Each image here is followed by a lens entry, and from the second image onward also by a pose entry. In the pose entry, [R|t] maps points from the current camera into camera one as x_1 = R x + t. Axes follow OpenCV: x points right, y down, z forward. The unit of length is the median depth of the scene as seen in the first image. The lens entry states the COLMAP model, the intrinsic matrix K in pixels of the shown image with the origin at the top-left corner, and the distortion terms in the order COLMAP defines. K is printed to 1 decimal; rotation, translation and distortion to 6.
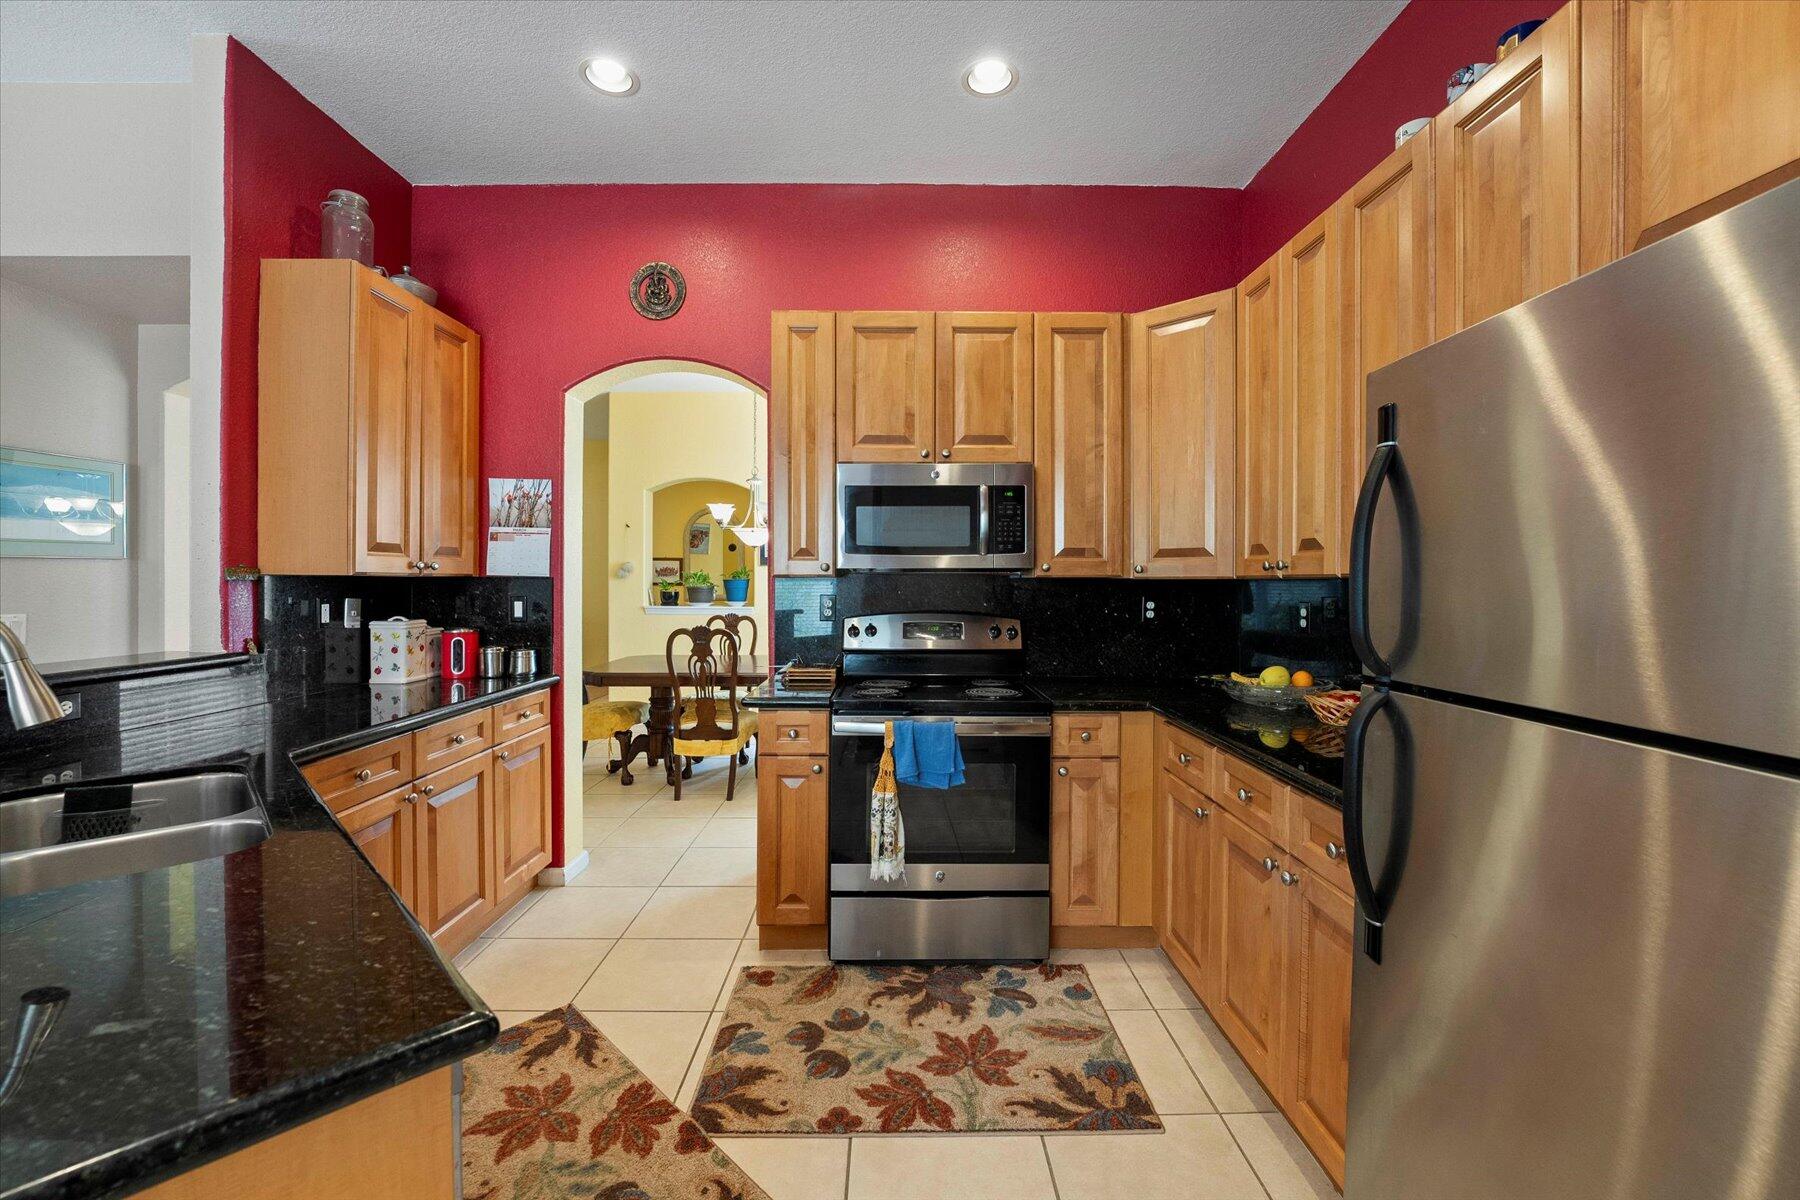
lens RADIAL K [[733.3, 0, 900.0], [0, 733.3, 600.0], [0, 0, 1]] dist [-0.003099, 0.000024]
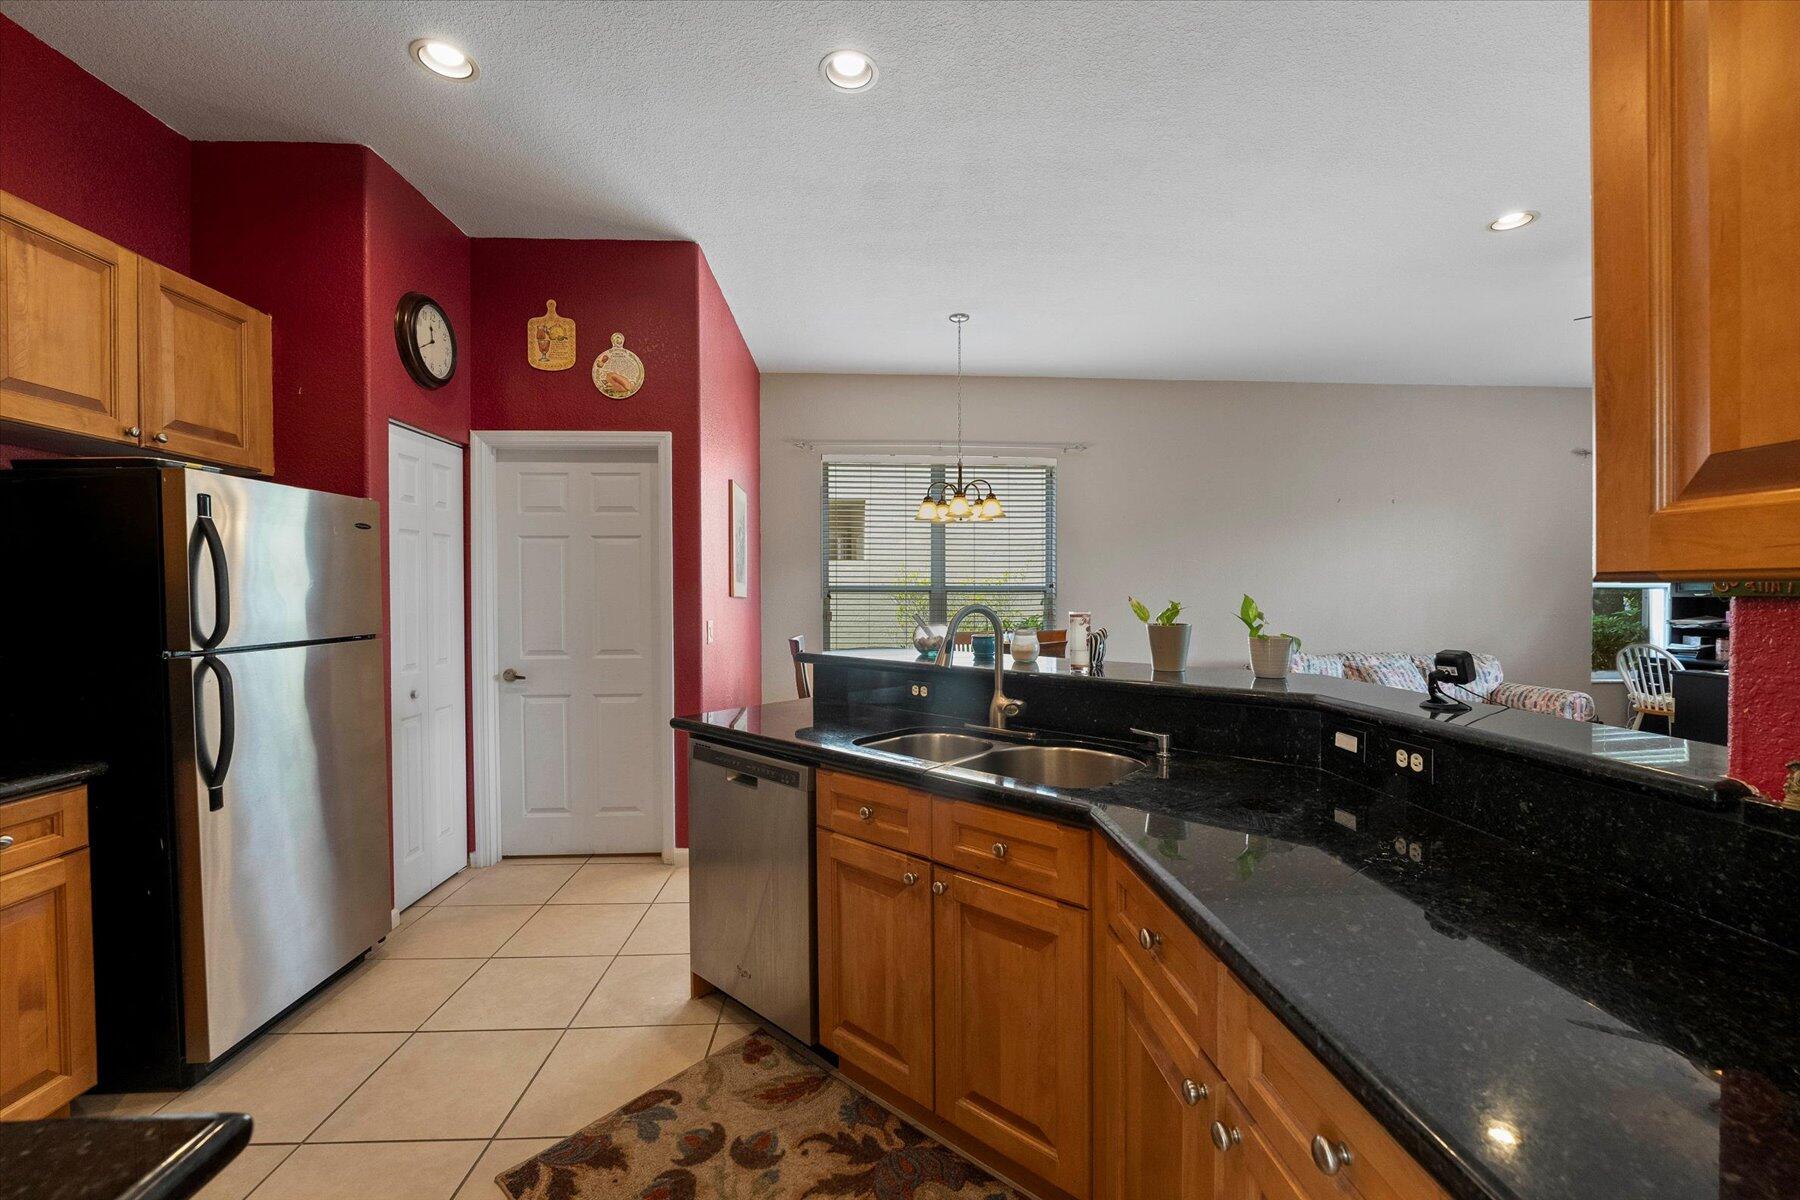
lens RADIAL K [[730.2, 0, 908.5], [0, 730.2, 611.2], [0, 0, 1]] dist [-0.017653, 0.000168]
pose [[-0.998808, 0.001257, -0.048797, -0.350395], [-0.001423, 0.998494, 0.054842, -0.029792], [0.048792, 0.054846, -0.997302, 1.052063]]
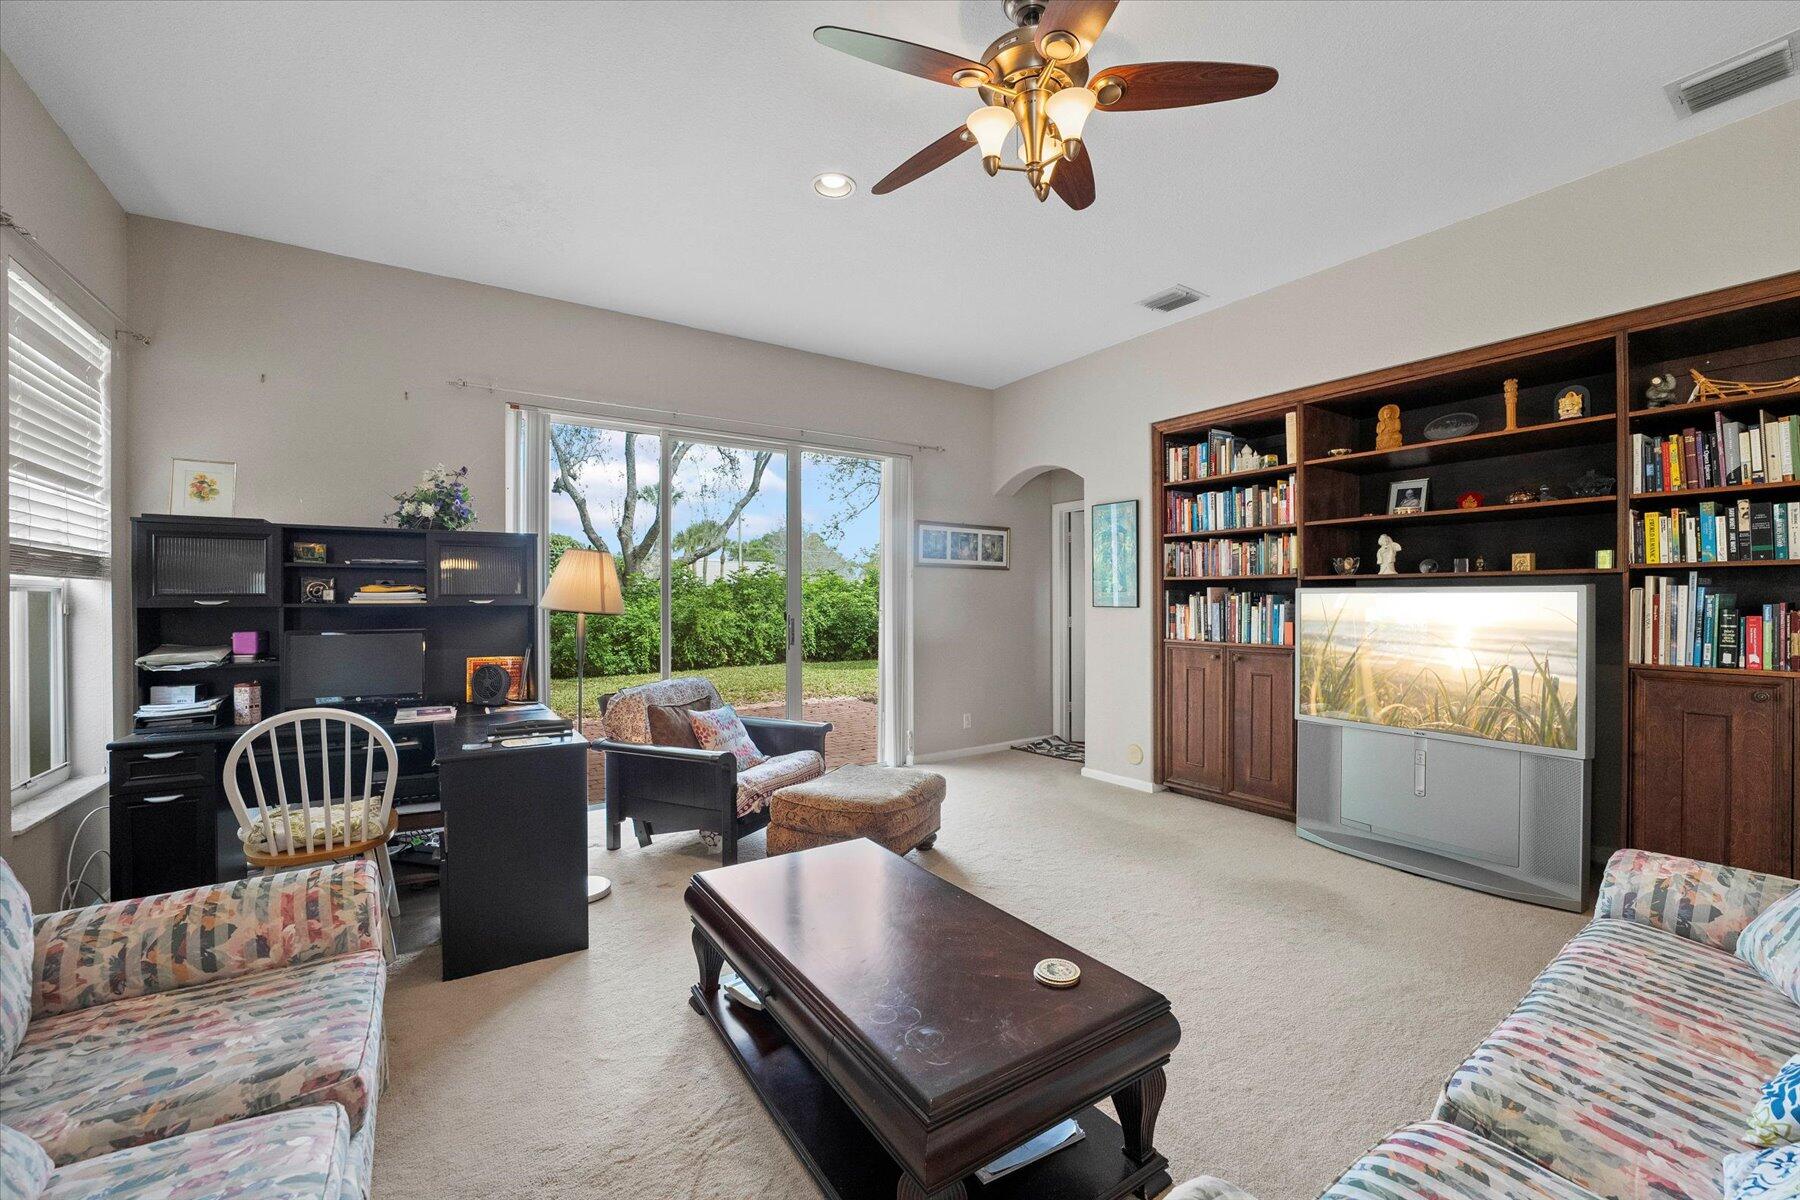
lens RADIAL K [[733.3, 0, 900.0], [0, 733.3, 600.0], [0, 0, 1]] dist [-0.003099, 0.000024]
pose [[0.543791, -0.001774, -0.839219, -1.189238], [-0.020215, 0.999680, -0.015211, 0.019733], [0.838977, 0.025236, 0.543581, -0.436618]]
